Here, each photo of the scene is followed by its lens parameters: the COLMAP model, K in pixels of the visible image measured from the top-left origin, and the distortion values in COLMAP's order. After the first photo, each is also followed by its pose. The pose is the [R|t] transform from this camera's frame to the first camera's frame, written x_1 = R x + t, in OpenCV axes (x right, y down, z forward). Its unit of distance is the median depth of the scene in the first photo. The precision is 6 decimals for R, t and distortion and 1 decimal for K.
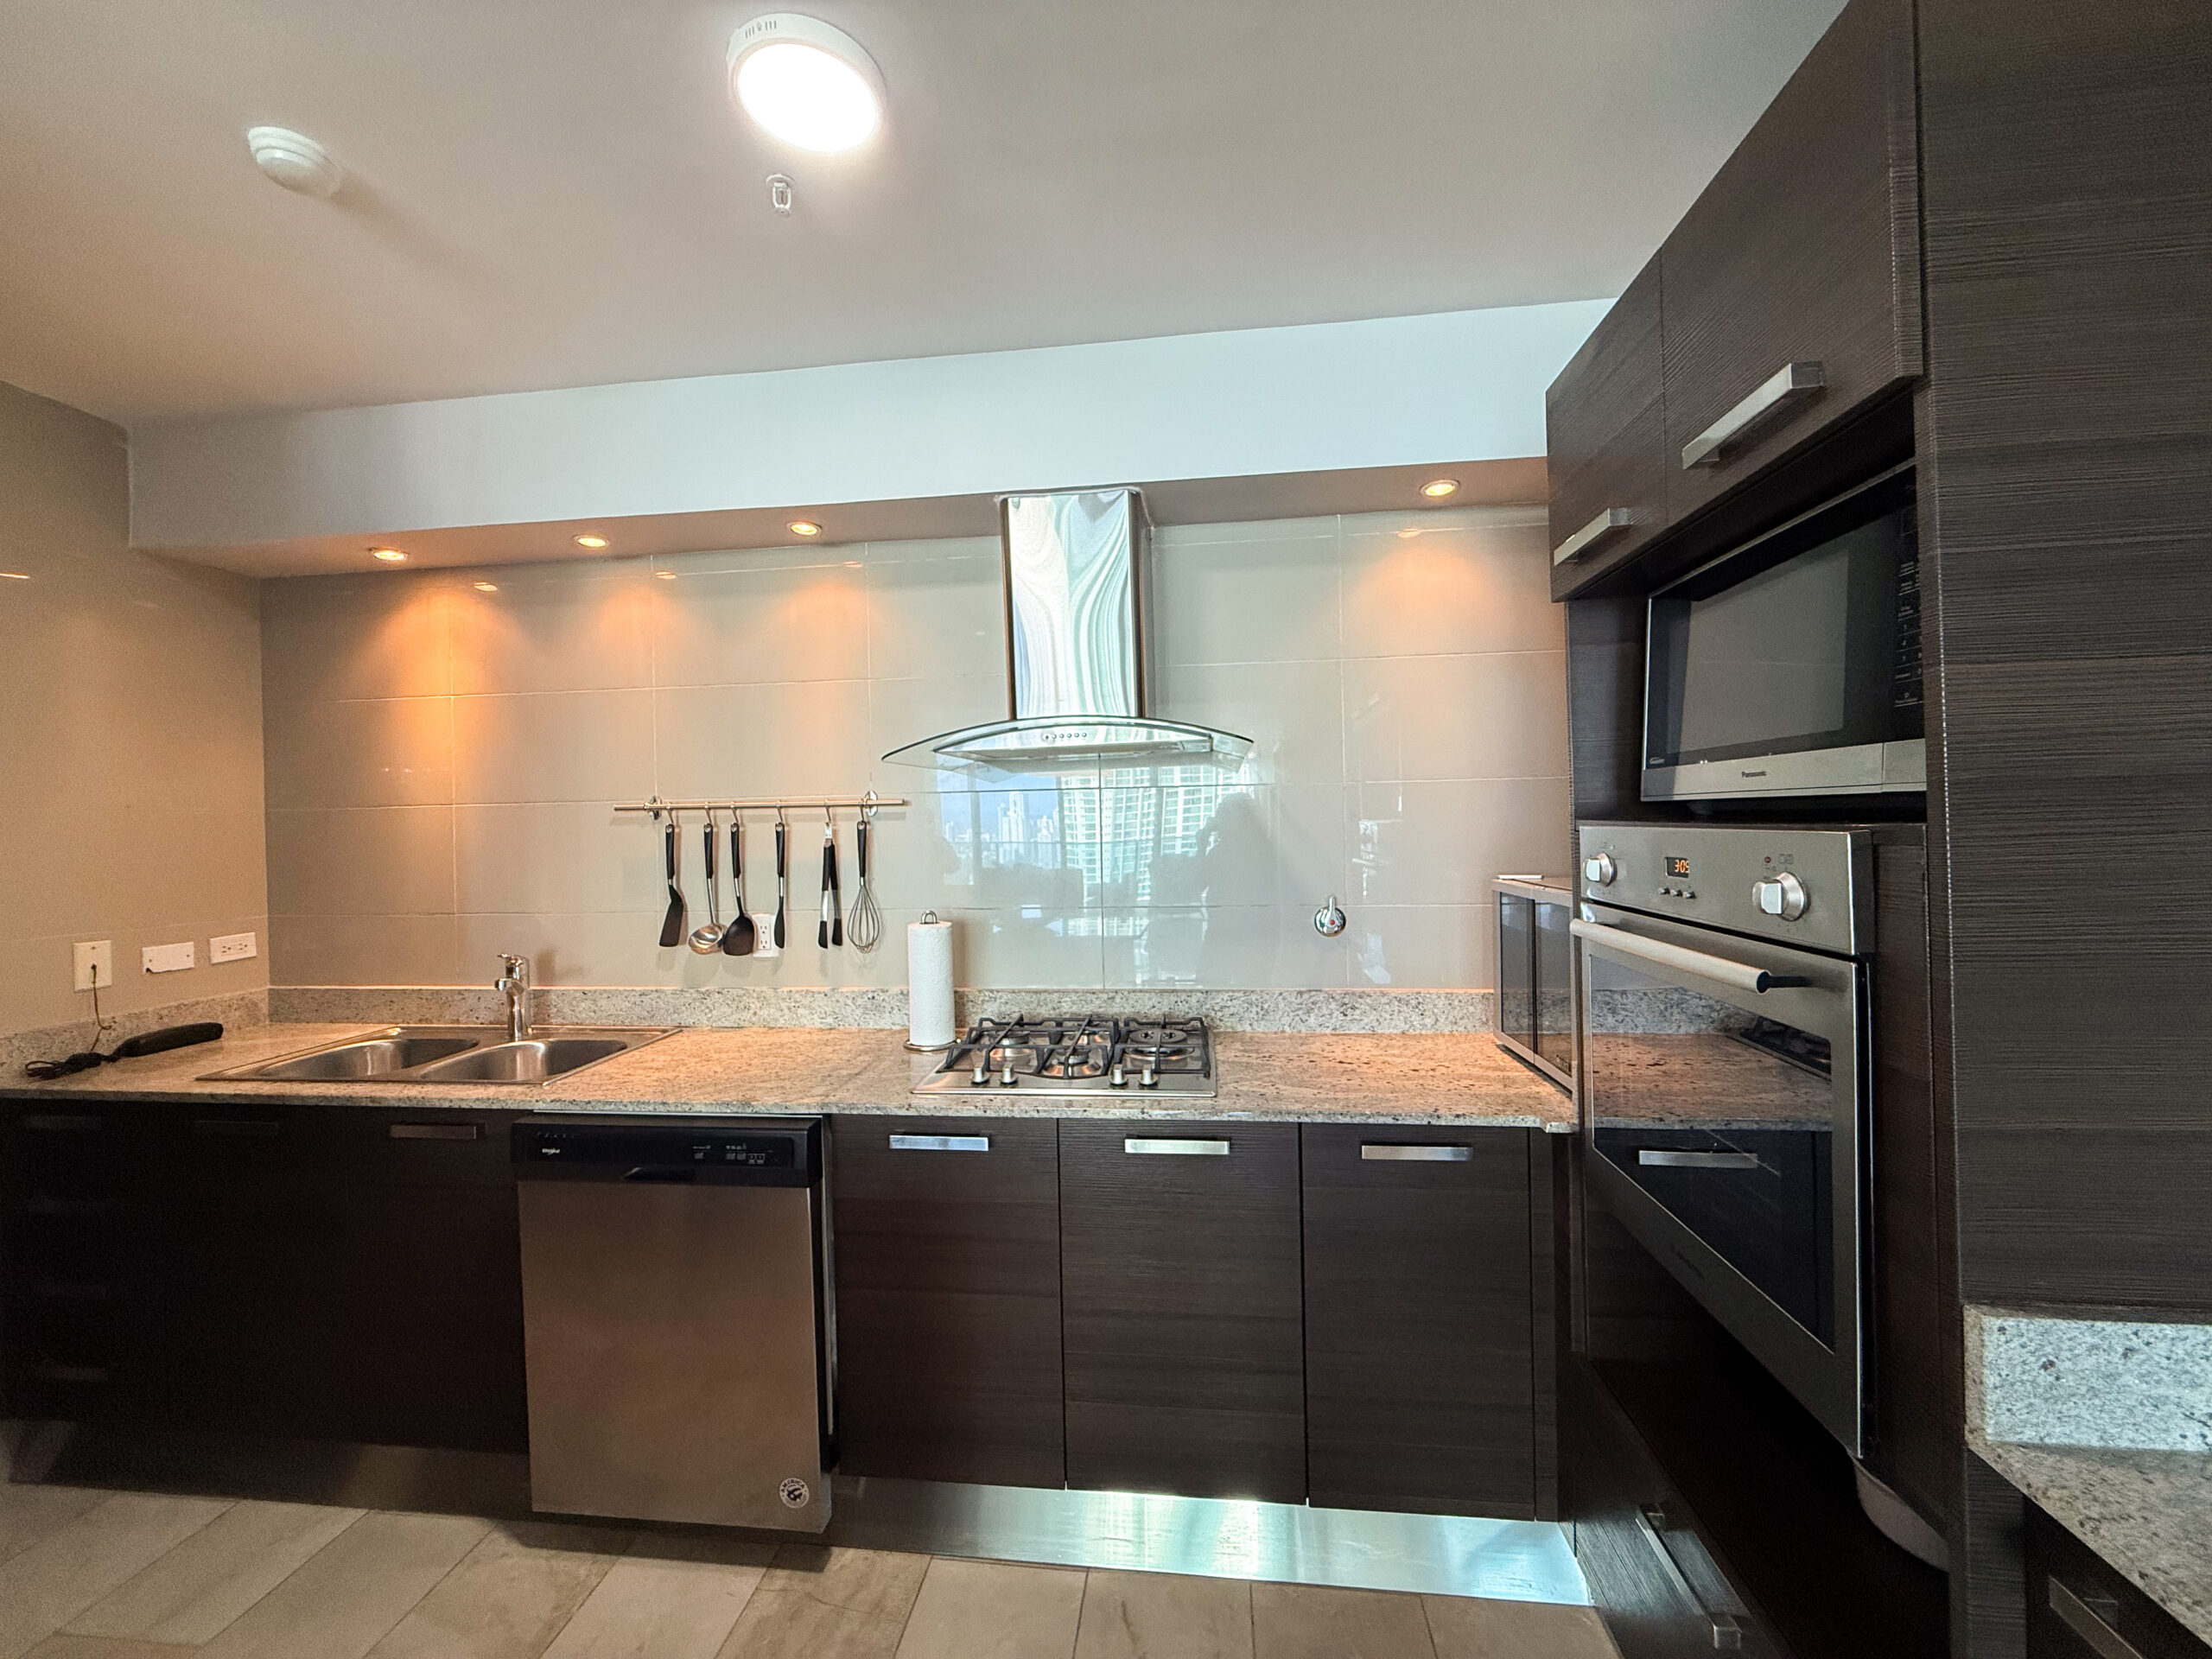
lens RADIAL K [[890.0, 0, 1106.0], [0, 890.0, 829.5], [0, 0, 1]] dist [0.000093, 0.000050]
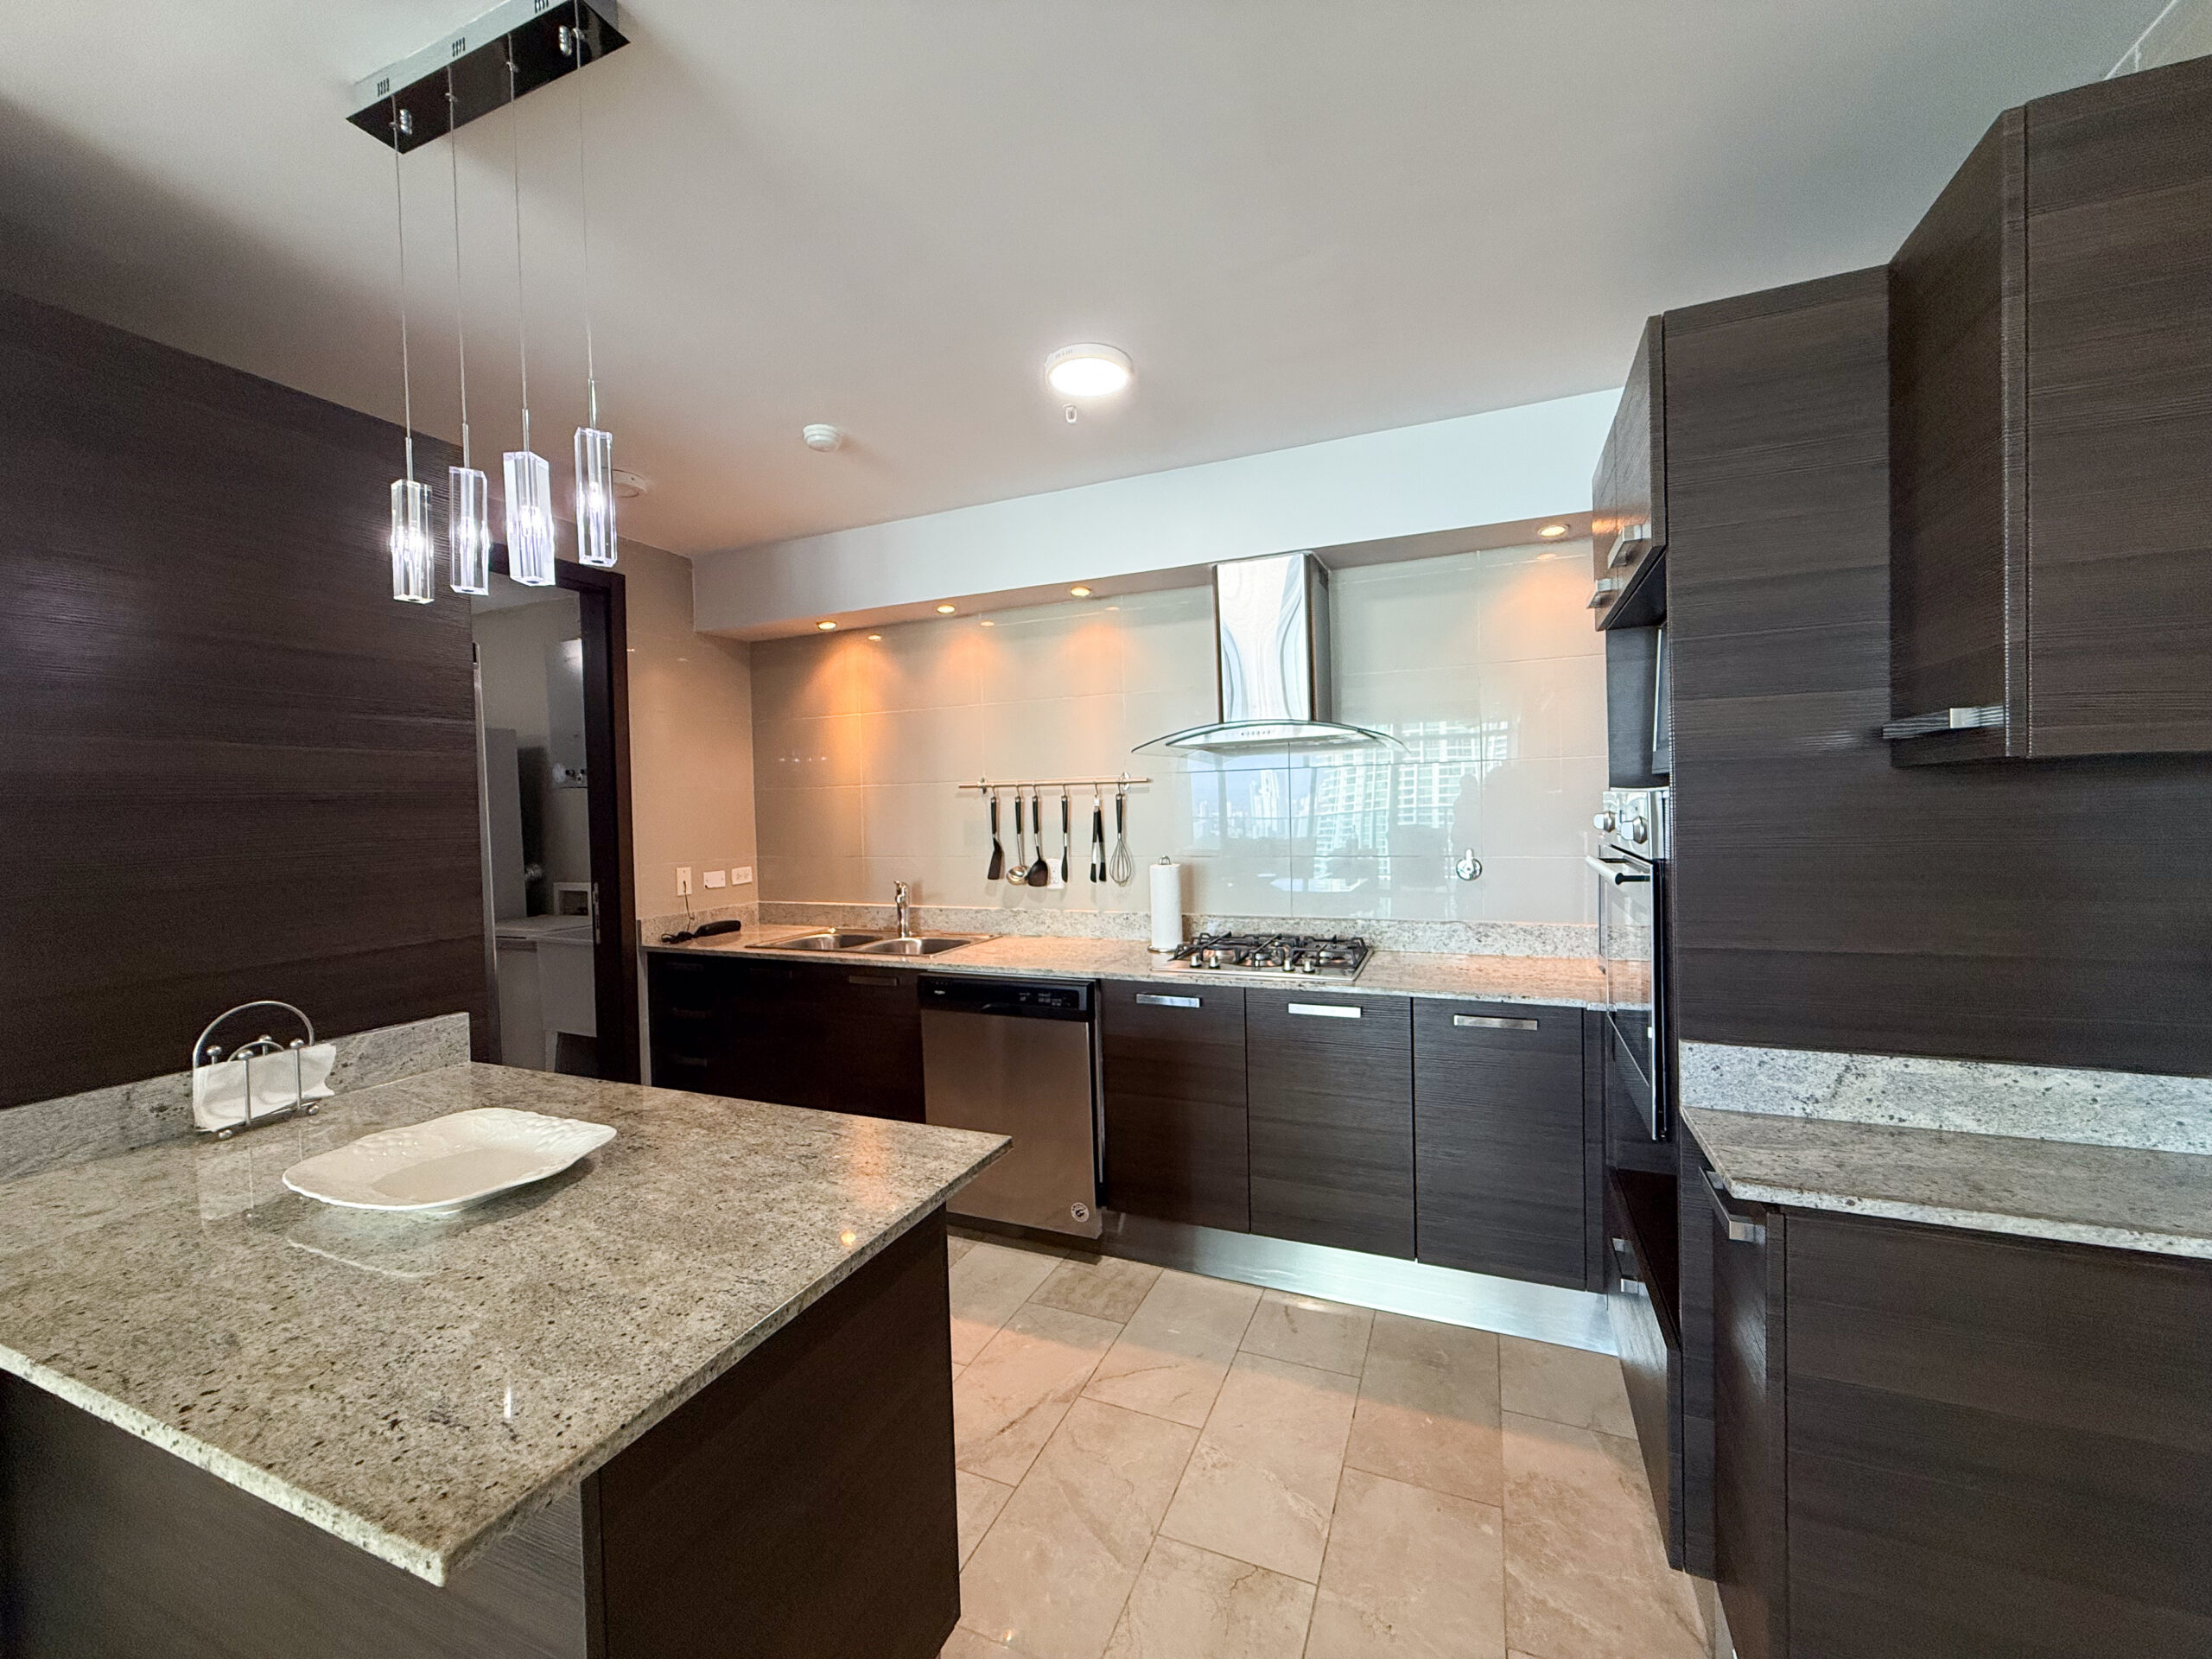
lens RADIAL K [[890.0, 0, 1106.0], [0, 890.0, 829.5], [0, 0, 1]] dist [0.000093, 0.000050]
pose [[0.960095, 0.004010, -0.279644, 0.107277], [0.003426, 0.999654, 0.026096, 0.010845], [0.279652, -0.026012, 0.959749, -0.386315]]
